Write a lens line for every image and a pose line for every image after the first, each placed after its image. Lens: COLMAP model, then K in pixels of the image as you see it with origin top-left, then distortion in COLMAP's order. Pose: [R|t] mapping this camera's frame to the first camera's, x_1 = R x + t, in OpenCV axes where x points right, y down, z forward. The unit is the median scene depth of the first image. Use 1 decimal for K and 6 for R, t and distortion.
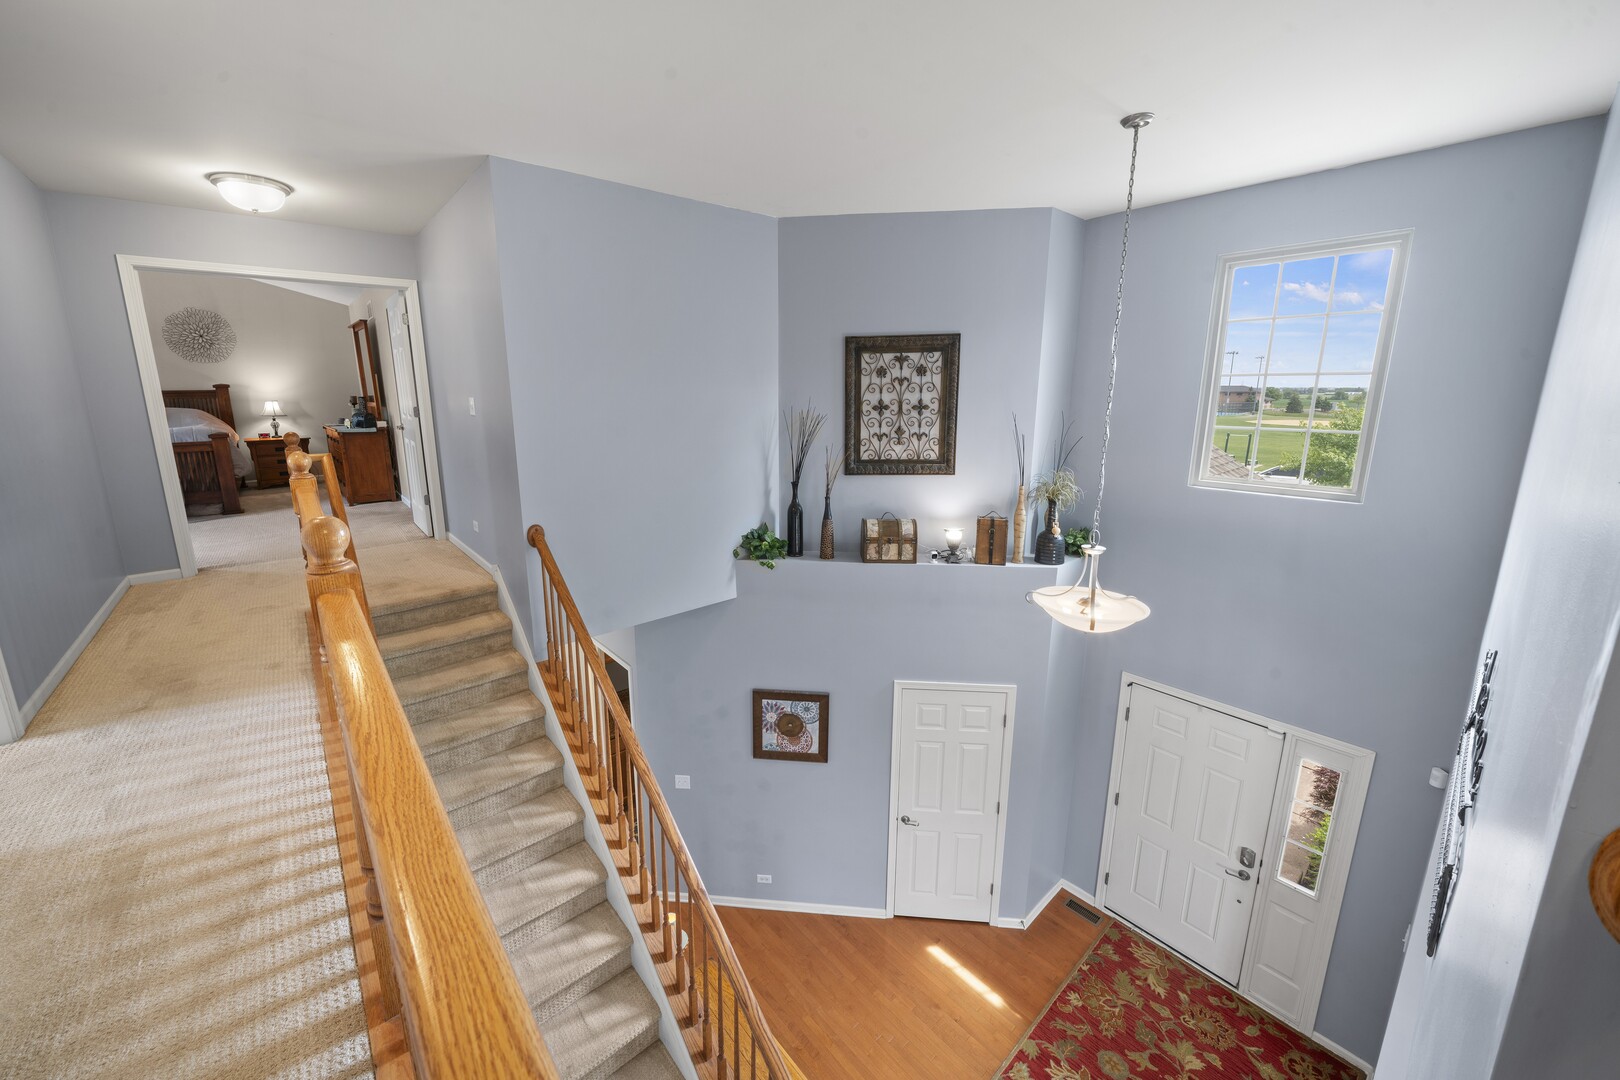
lens RADIAL K [[604.7, 0, 778.1], [0, 604.7, 512.1], [0, 0, 1]] dist [-0.001764, -0.000462]
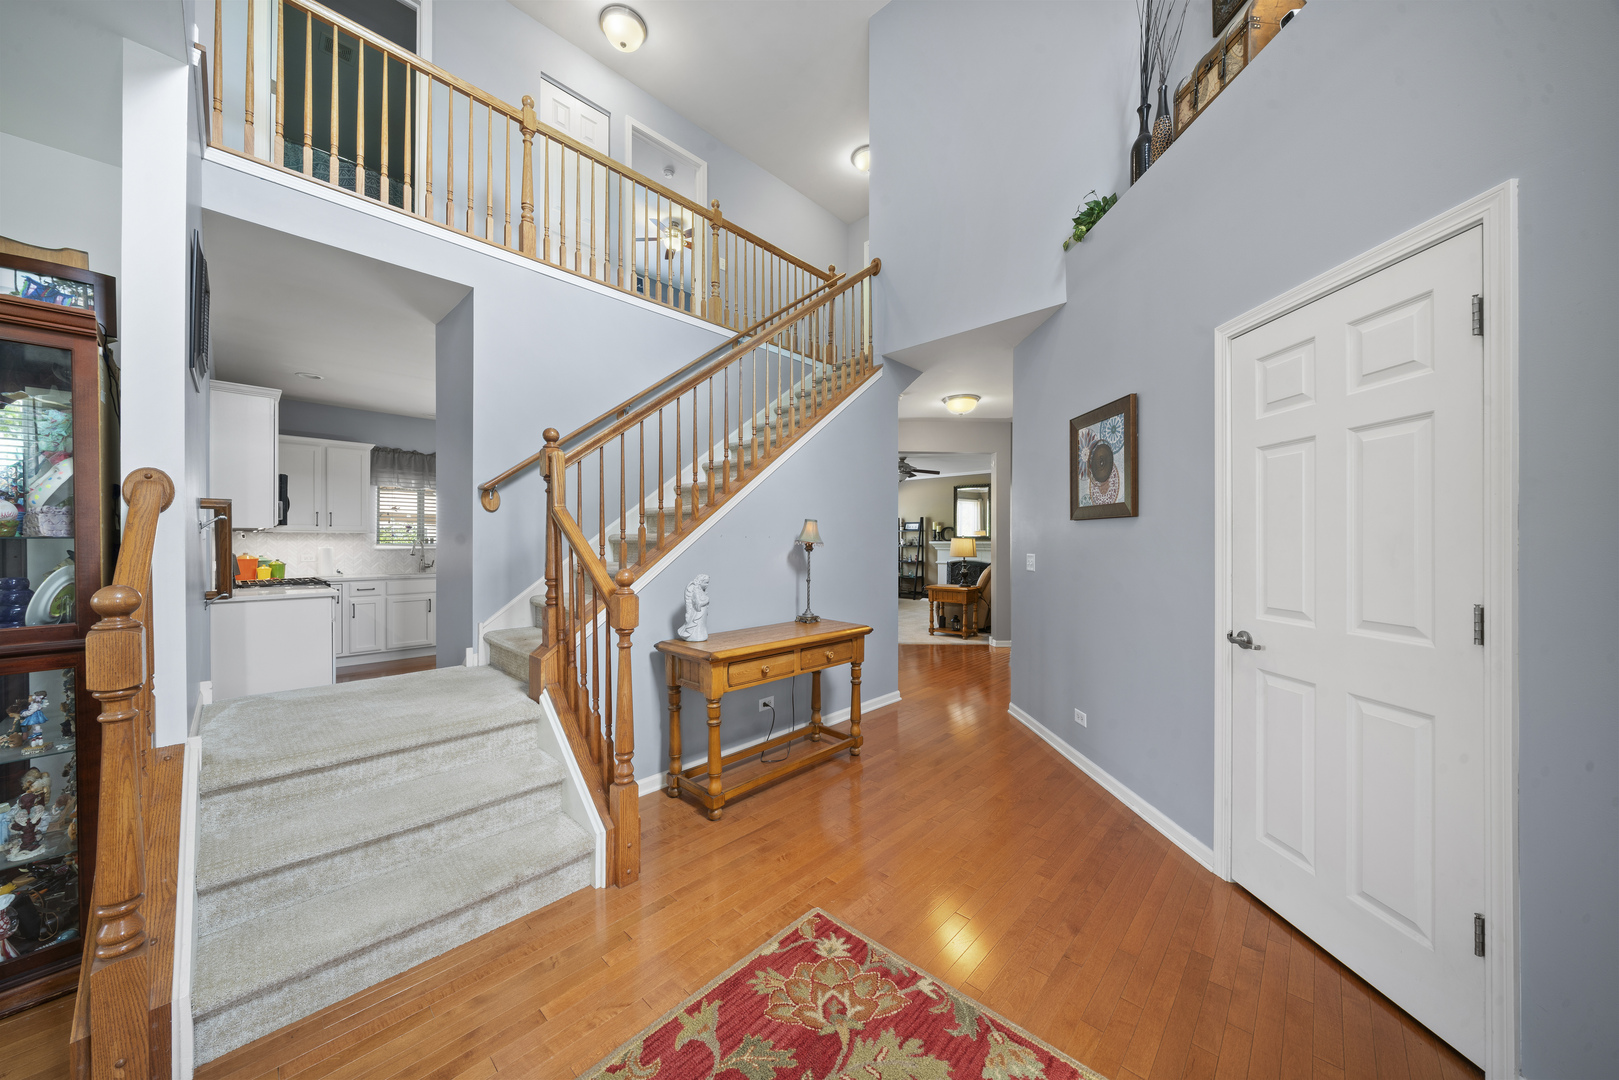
lens RADIAL K [[547.3, 0, 803.1], [0, 547.3, 542.3], [0, 0, 1]] dist [-0.005945, -0.000428]
pose [[0.116963, 0.008413, -0.993101, 0.625557], [-0.205860, 0.978451, -0.015956, 0.547088], [0.971566, 0.206306, 0.116175, 0.651398]]
